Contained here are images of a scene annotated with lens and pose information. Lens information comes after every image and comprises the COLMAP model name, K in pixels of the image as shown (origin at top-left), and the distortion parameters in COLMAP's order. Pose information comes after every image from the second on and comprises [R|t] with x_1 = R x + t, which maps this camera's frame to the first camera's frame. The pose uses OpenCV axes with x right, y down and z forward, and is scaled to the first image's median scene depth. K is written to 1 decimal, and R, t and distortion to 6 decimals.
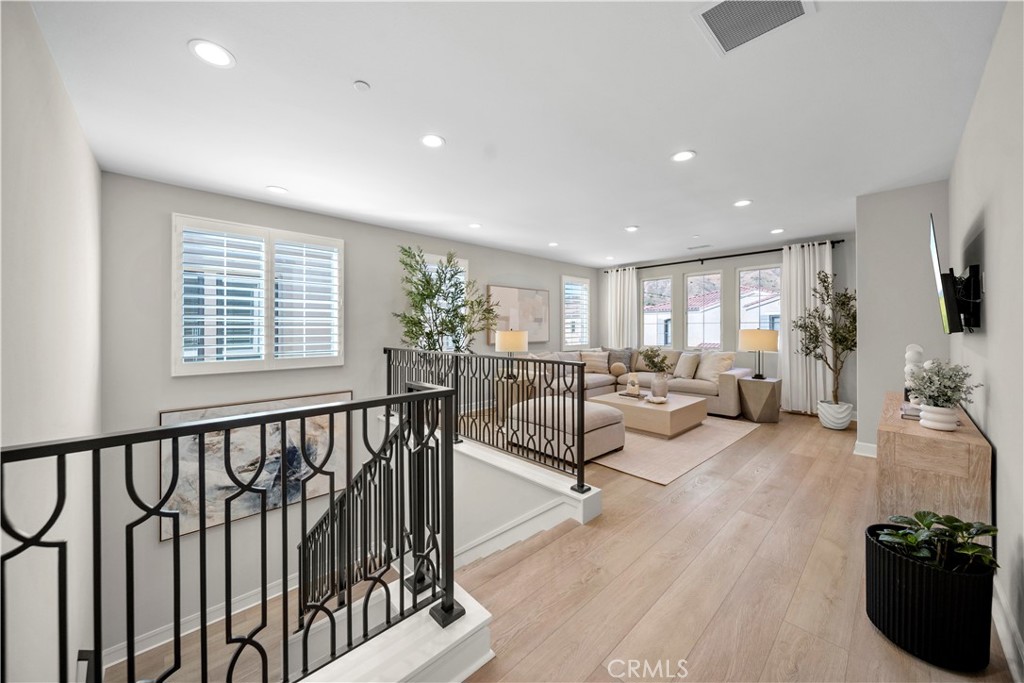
lens RADIAL K [[363.7, 0, 511.4], [0, 363.7, 328.7], [0, 0, 1]] dist [-0.000857, -0.000074]
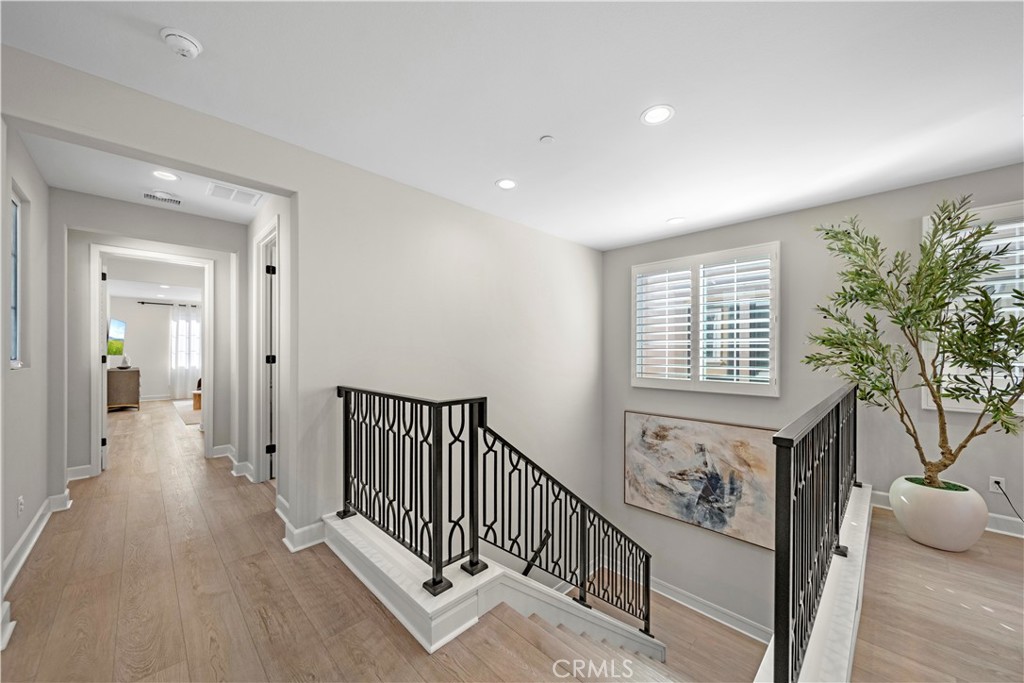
lens RADIAL K [[365.1, 0, 484.9], [0, 365.1, 352.0], [0, 0, 1]] dist [-0.000799, -0.000072]
pose [[0.005338, 0.003236, -0.999981, 0.394360], [-0.001076, 0.999994, 0.003230, -0.000995], [0.999985, 0.001059, 0.005342, 0.405618]]
